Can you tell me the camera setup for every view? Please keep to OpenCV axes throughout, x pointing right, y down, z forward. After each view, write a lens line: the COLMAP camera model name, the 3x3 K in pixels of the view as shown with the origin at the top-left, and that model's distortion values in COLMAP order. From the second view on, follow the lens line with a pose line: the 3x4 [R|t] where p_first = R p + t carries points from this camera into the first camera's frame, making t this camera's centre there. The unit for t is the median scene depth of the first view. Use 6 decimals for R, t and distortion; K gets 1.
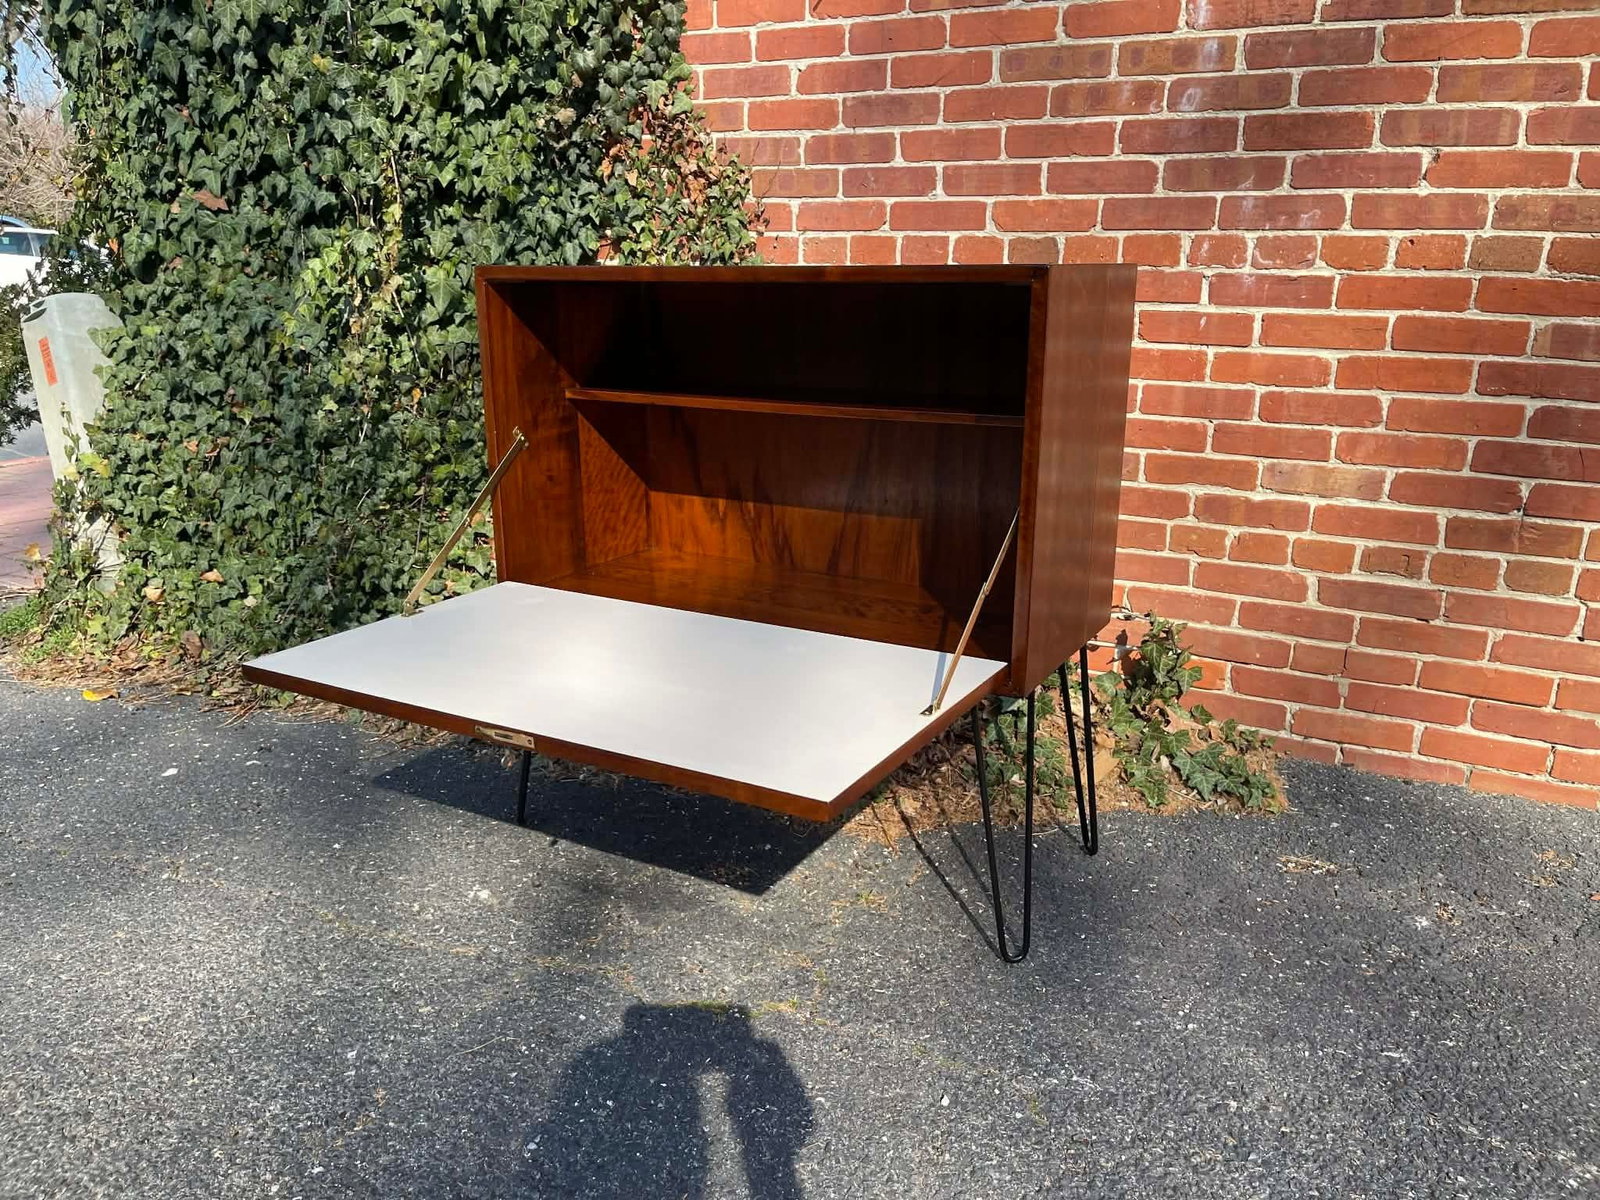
lens RADIAL K [[1216.3, 0, 789.1], [0, 1216.3, 604.4], [0, 0, 1]] dist [0.061954, -0.081759]
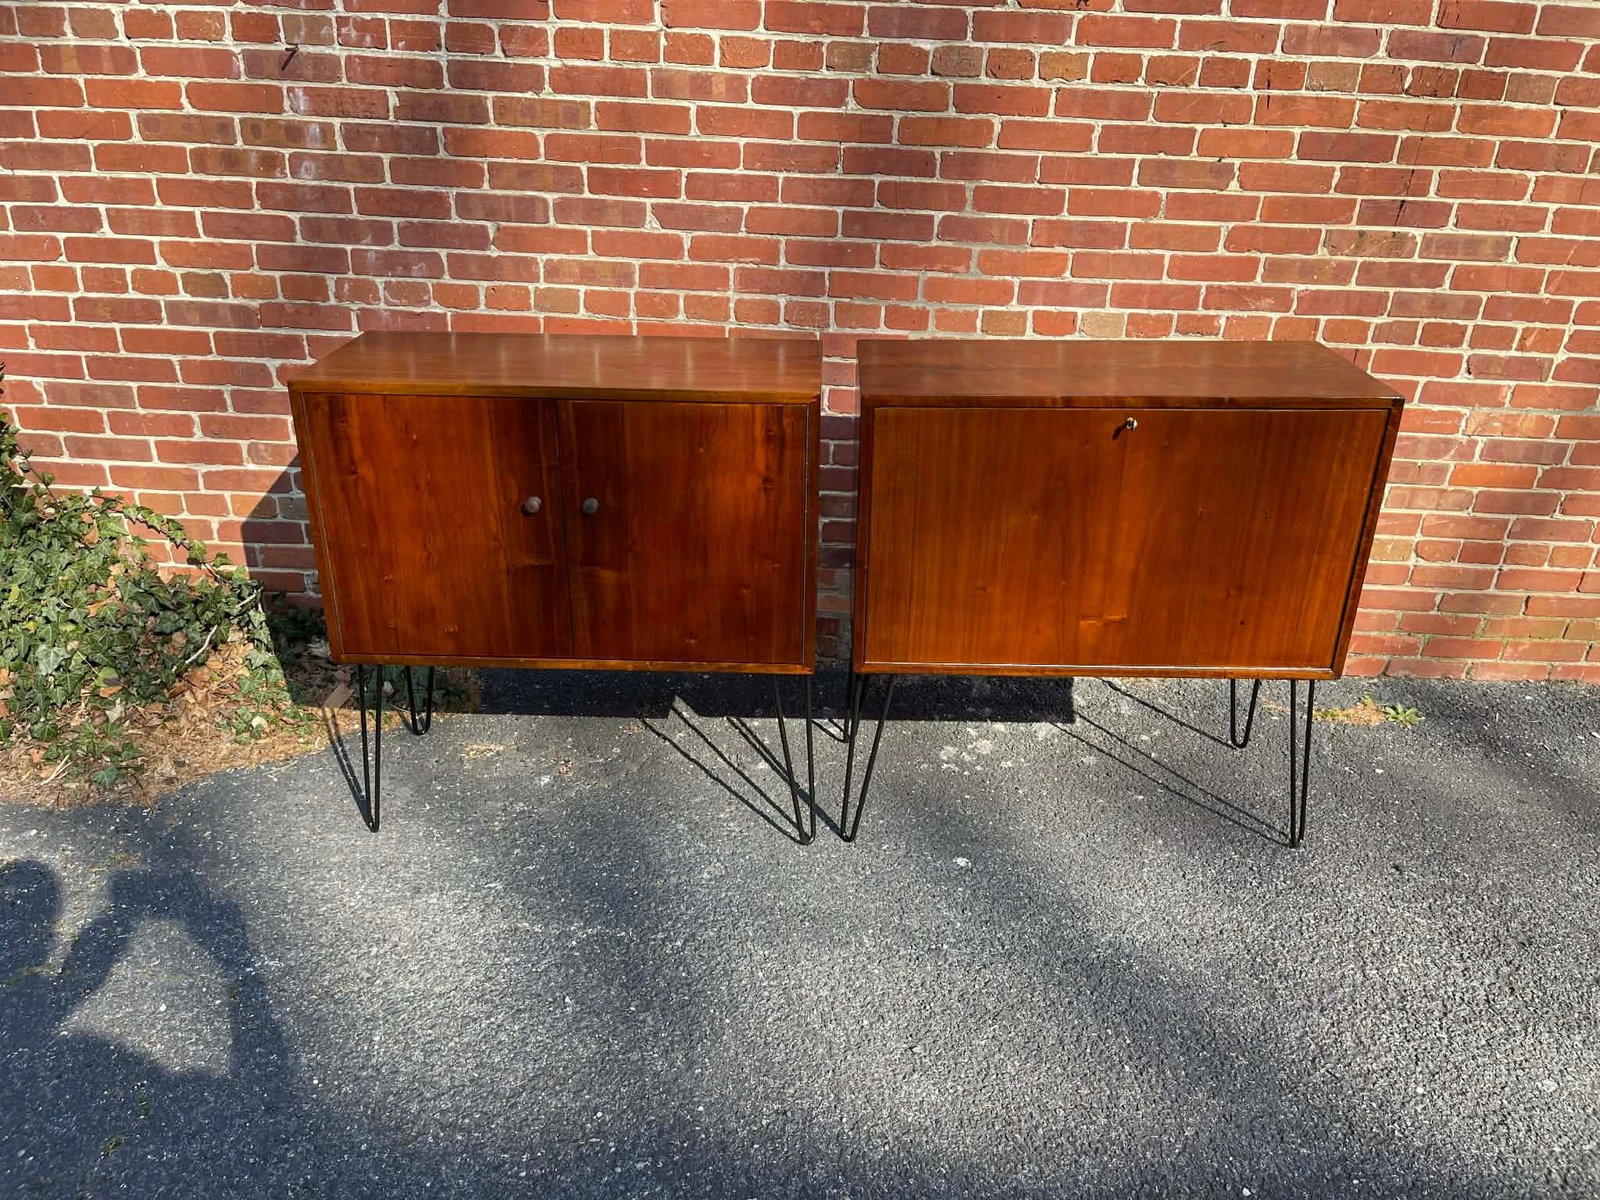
lens RADIAL K [[1216.3, 0, 816.0], [0, 1216.3, 595.8], [0, 0, 1]] dist [0.061954, -0.081759]
pose [[0.890428, -0.162005, 0.425315, 0.176466], [0.096867, 0.980550, 0.170701, -0.145018], [-0.444697, -0.110798, 0.888802, -0.347396]]
